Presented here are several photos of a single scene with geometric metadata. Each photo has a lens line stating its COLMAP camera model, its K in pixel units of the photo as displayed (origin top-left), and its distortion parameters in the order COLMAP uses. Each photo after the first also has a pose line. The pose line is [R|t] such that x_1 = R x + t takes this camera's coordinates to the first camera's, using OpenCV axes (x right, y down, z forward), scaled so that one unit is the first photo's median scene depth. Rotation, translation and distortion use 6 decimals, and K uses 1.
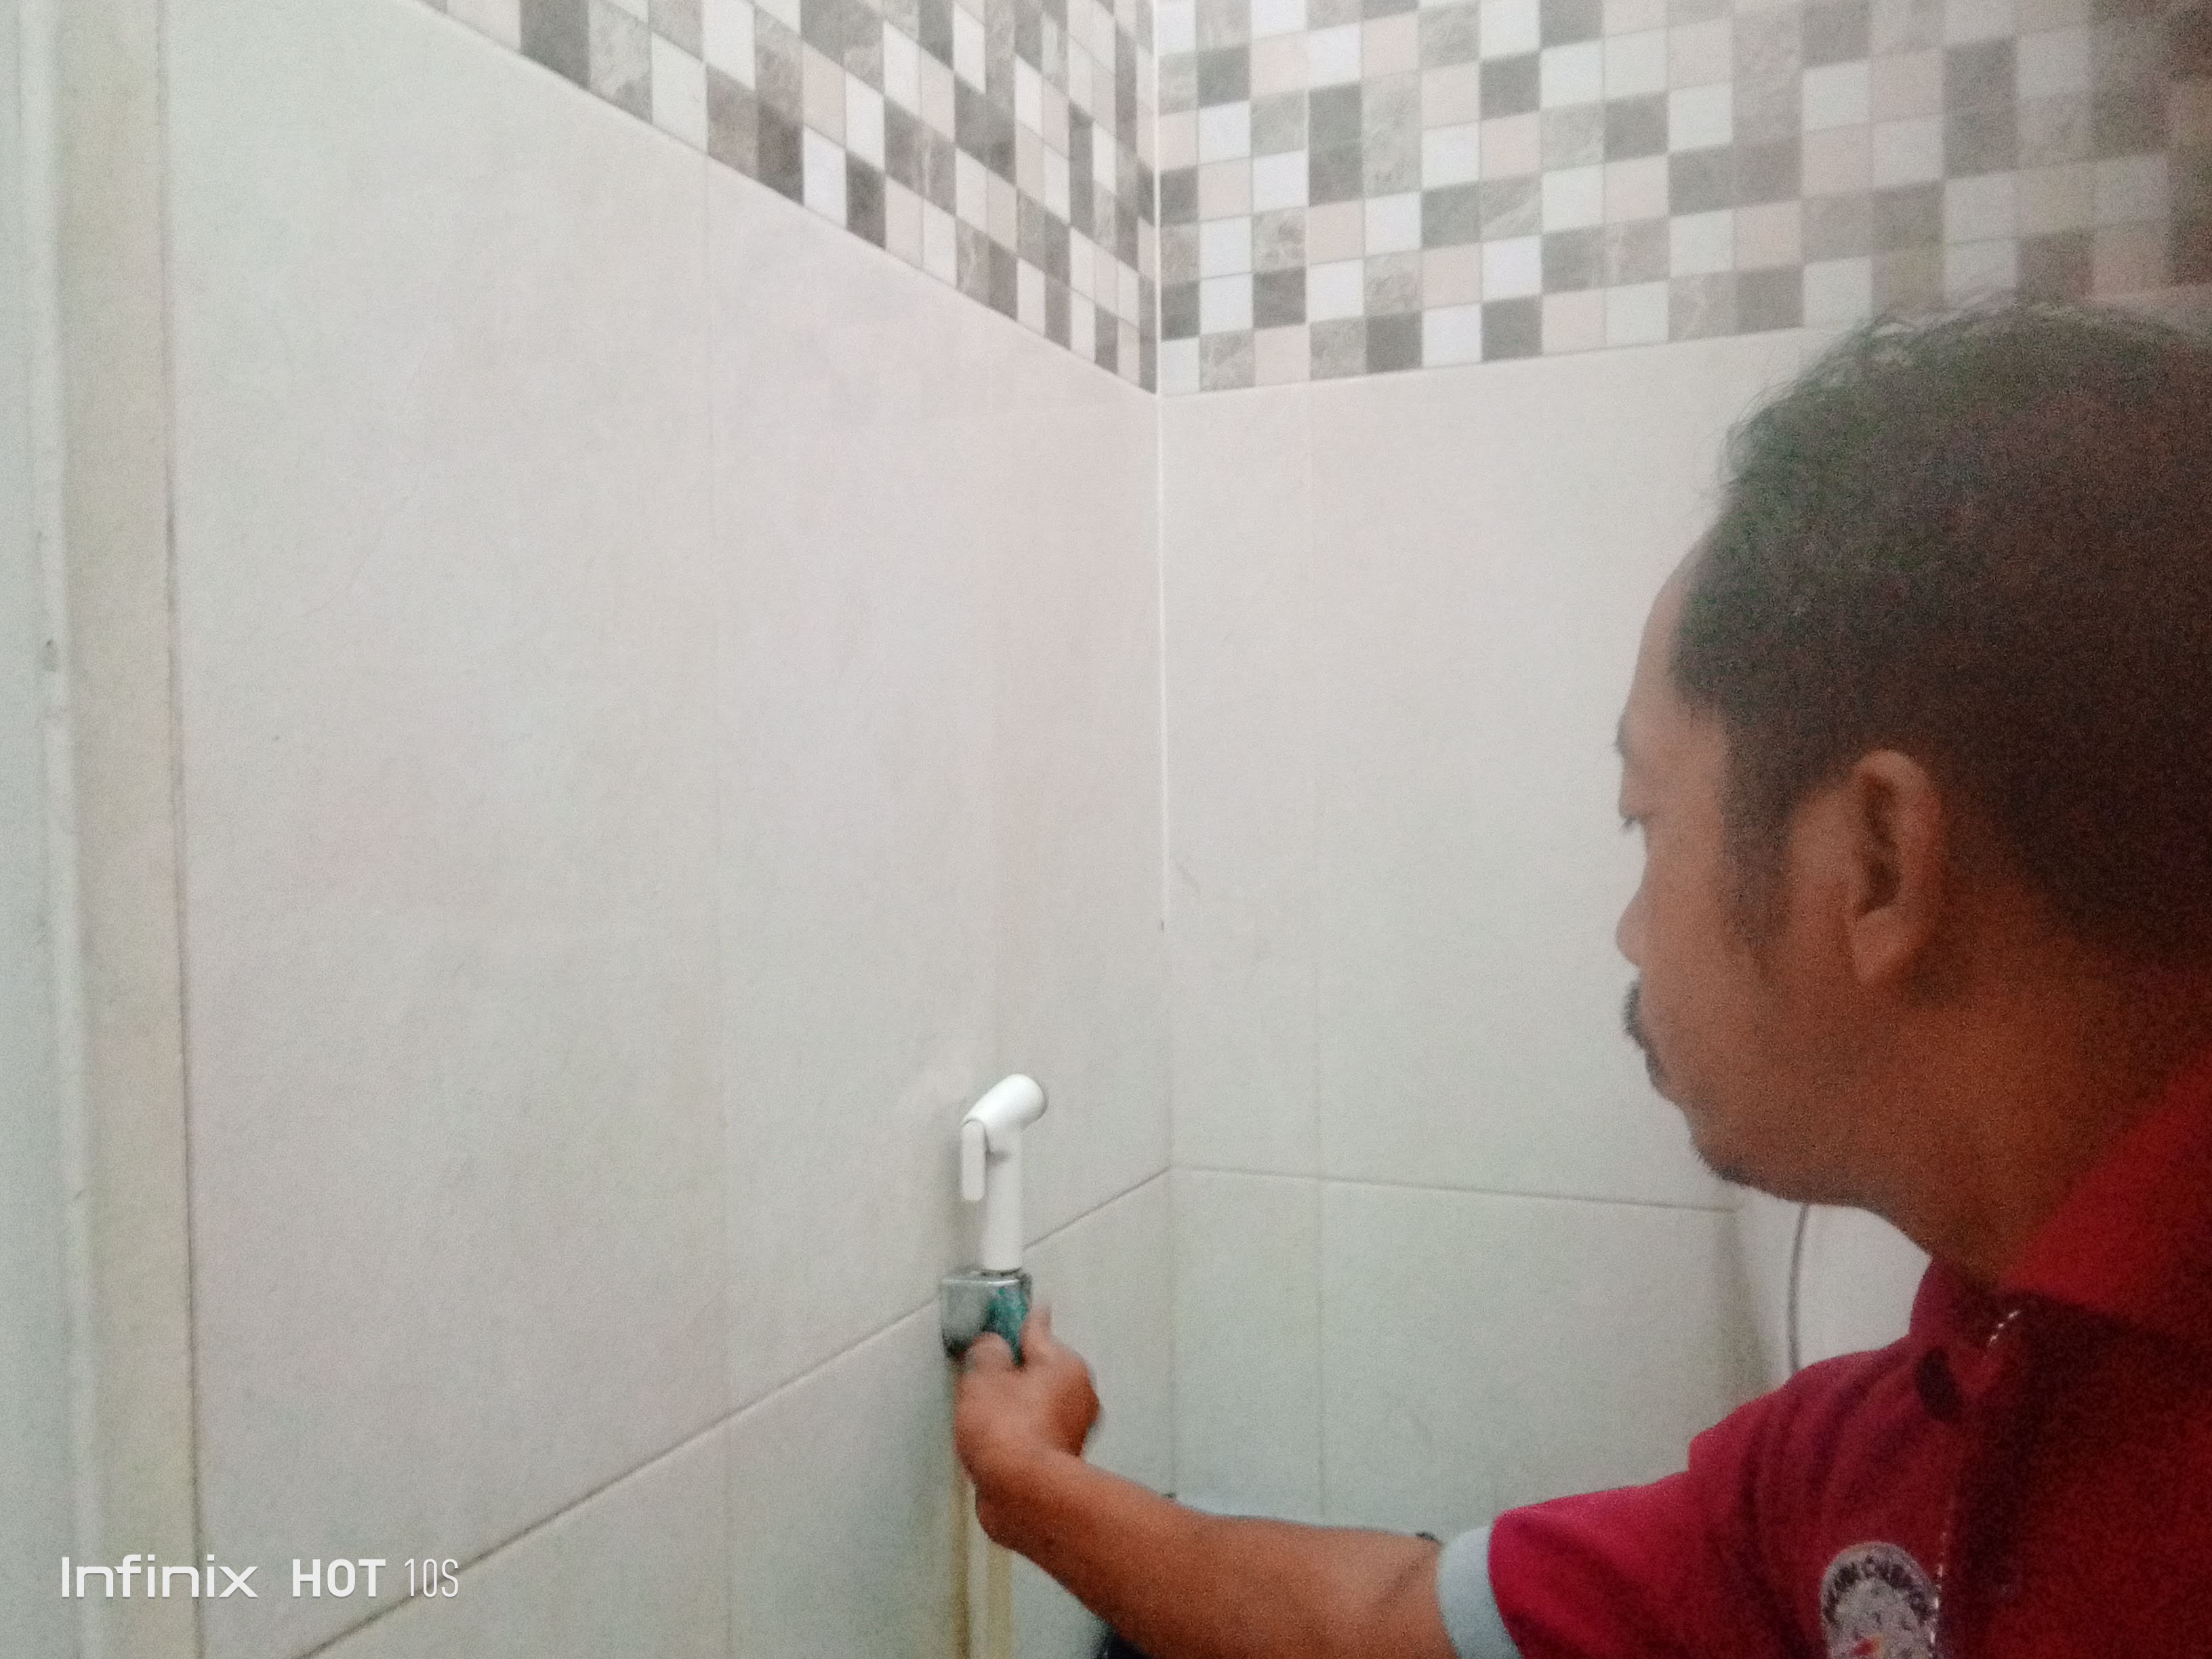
lens RADIAL K [[1868.6, 0, 1106.0], [0, 1868.6, 829.5], [0, 0, 1]] dist [0.005762, -0.013907]
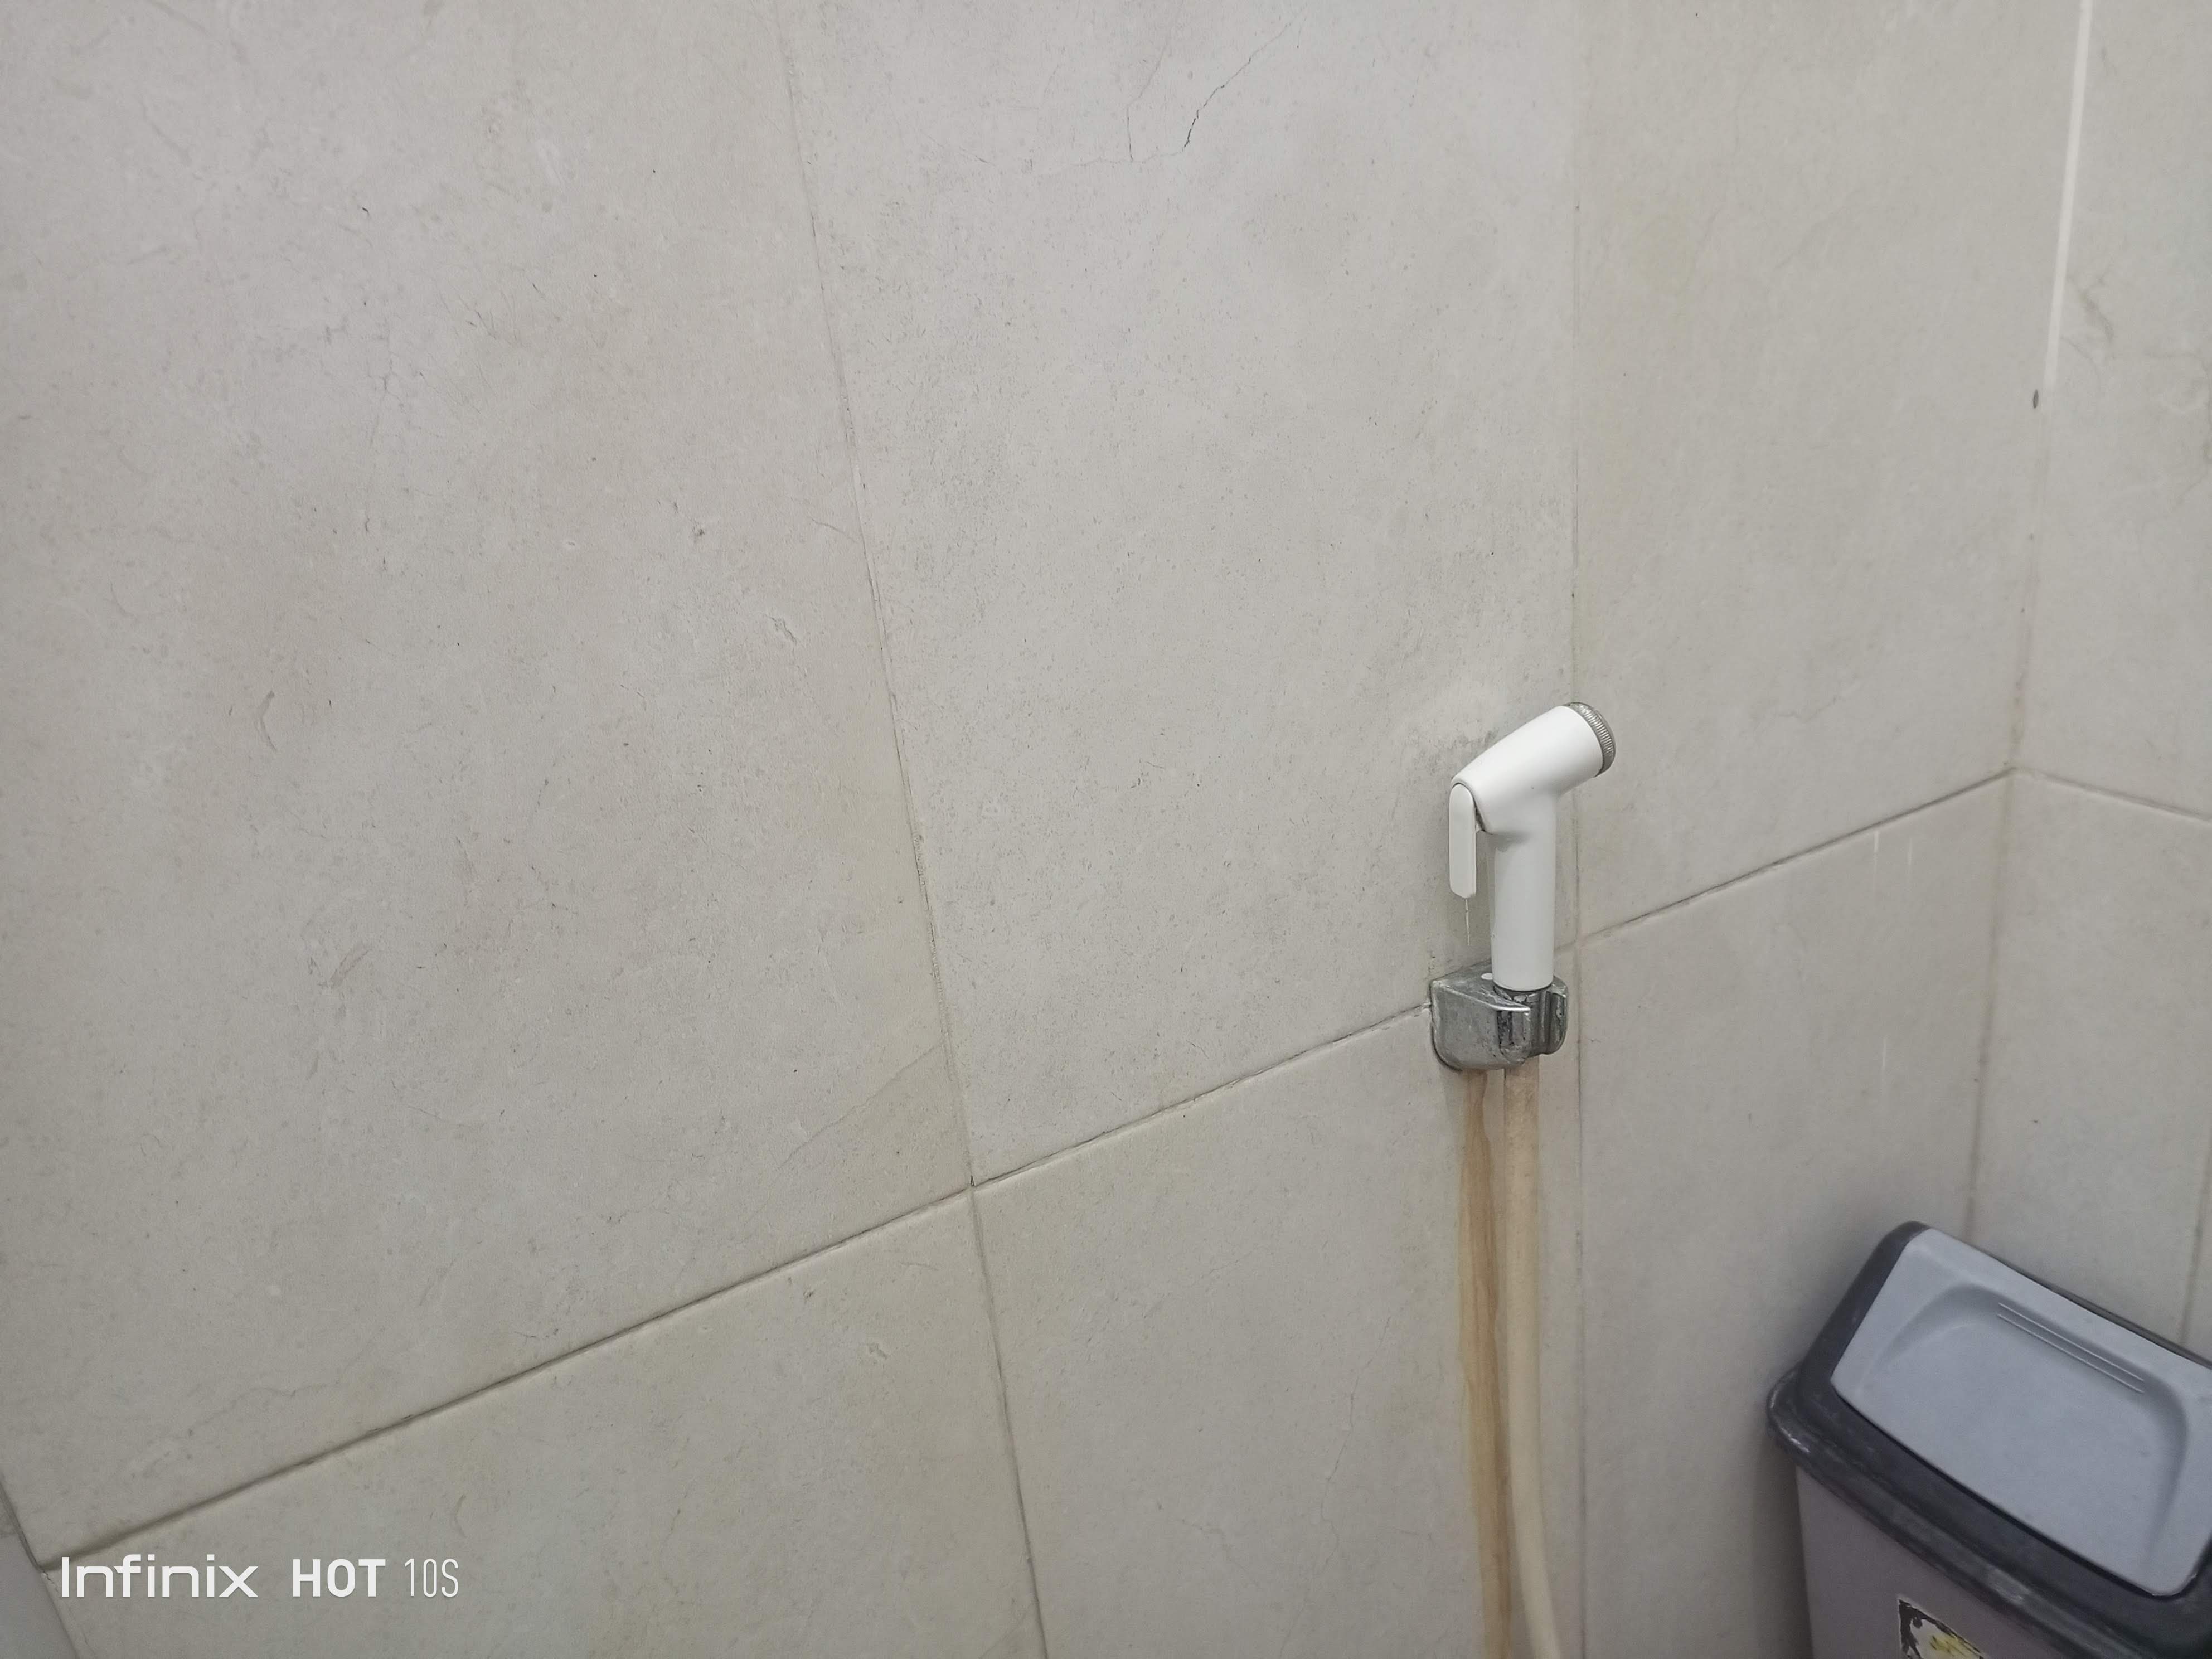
lens RADIAL K [[1695.0, 0, 1106.0], [0, 1695.0, 829.5], [0, 0, 1]] dist [0.061511, -0.085771]
pose [[0.786429, 0.168914, -0.594136, 0.188489], [0.078133, 0.926952, 0.366954, -0.059917], [0.612719, -0.335005, 0.715785, 0.478511]]
